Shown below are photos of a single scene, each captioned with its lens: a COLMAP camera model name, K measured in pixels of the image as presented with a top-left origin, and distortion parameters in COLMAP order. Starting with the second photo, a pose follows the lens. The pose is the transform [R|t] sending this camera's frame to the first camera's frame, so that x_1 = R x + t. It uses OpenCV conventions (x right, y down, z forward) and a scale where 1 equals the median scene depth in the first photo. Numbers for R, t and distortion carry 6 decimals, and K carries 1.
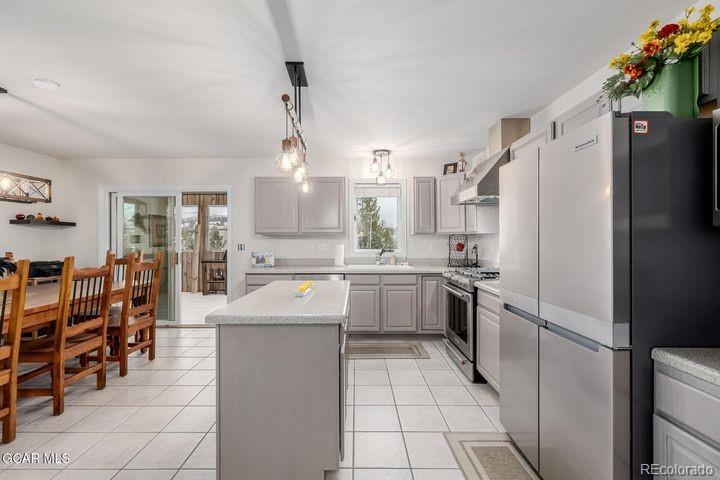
lens RADIAL K [[309.4, 0, 359.1], [0, 309.4, 239.5], [0, 0, 1]] dist [-0.000009, -0.000011]
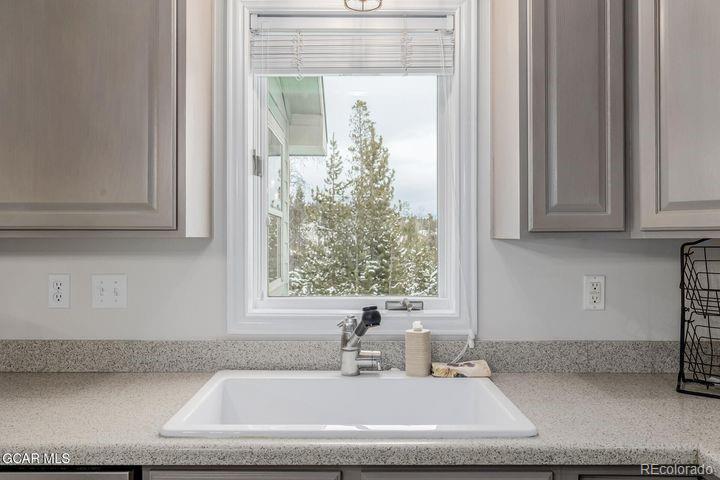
lens RADIAL K [[559.9, 0, 359.7], [0, 559.9, 238.7], [0, 0, 1]] dist [-0.003144, -0.000637]
pose [[0.999991, 0.003110, -0.002900, 0.068279], [-0.003102, 0.999991, 0.002808, -0.015492], [0.002908, -0.002799, 0.999992, 0.596020]]
